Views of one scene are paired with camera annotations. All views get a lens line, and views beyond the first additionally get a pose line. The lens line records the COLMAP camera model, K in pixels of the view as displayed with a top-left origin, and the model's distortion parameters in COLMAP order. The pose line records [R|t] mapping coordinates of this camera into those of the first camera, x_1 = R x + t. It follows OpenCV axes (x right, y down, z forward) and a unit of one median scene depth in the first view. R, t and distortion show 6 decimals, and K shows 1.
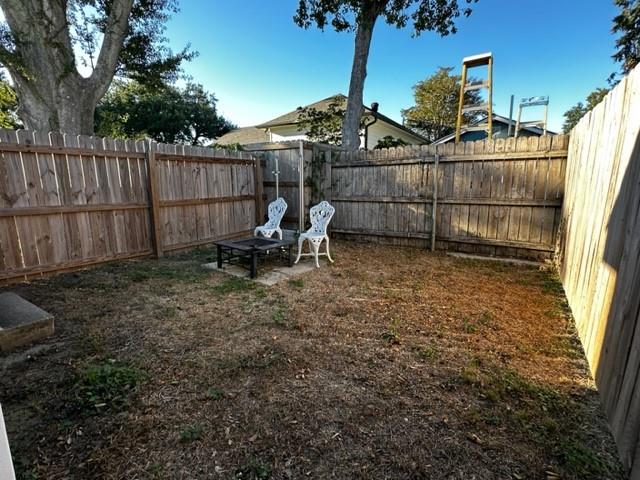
lens RADIAL K [[309.9, 0, 320.0], [0, 309.9, 240.0], [0, 0, 1]] dist [-0.003555, -0.000344]
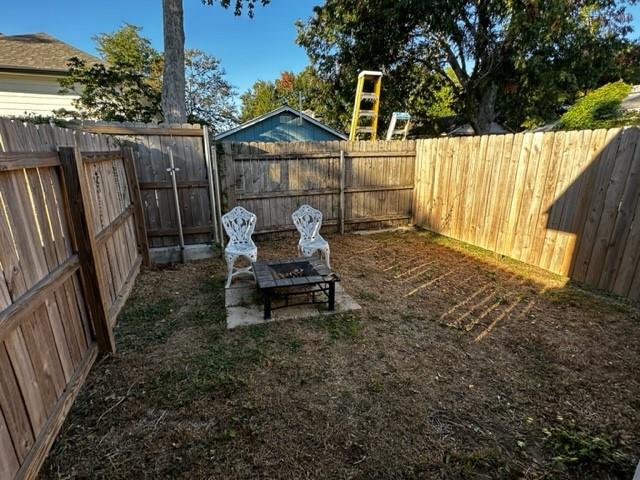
lens RADIAL K [[309.9, 0, 320.0], [0, 309.9, 240.0], [0, 0, 1]] dist [-0.003555, -0.000344]
pose [[0.589027, -0.221900, 0.777050, -0.615639], [0.152368, 0.974811, 0.162875, -0.148803], [-0.793619, 0.022460, 0.608001, 0.366936]]
